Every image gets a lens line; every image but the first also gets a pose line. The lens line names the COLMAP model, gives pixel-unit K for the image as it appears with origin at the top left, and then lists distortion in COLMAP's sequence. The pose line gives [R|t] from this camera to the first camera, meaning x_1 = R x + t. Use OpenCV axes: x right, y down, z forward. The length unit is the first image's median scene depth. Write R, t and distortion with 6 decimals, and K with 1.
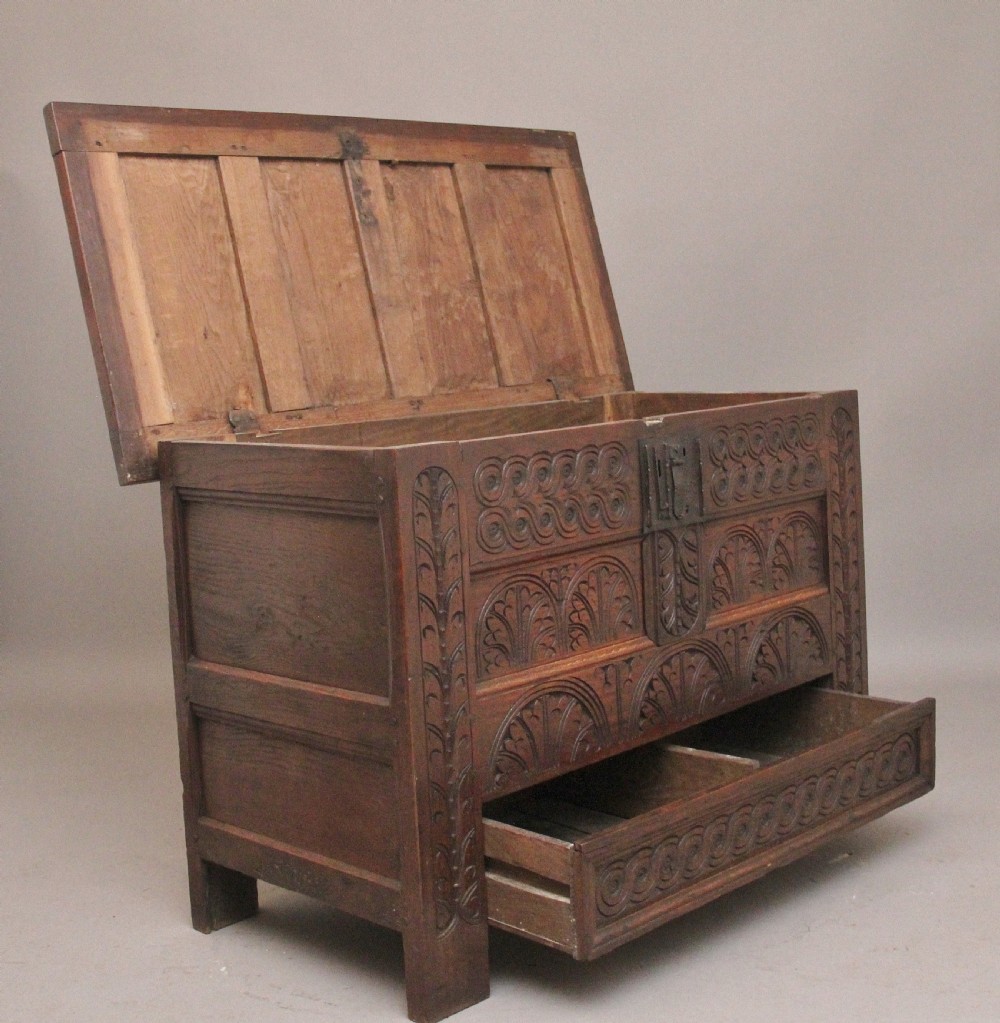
lens RADIAL K [[1550.3, 0, 500.0], [0, 1550.3, 511.5], [0, 0, 1]] dist [-0.112795, 0.033956]
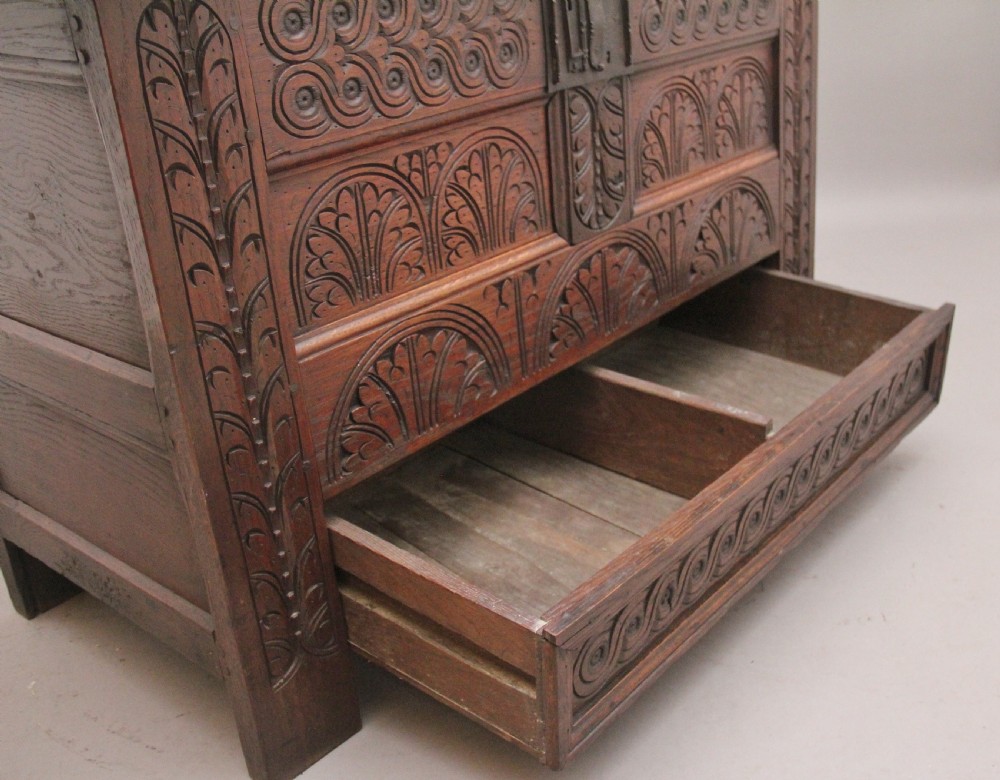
lens RADIAL K [[1112.4, 0, 592.2], [0, 1112.4, 390.0], [0, 0, 1]] dist [-0.142363, 0.194197]
pose [[0.993932, -0.044213, 0.100721, 0.052768], [0.012660, 0.955560, 0.294526, -0.004073], [-0.109267, -0.291464, 0.950321, 0.452373]]
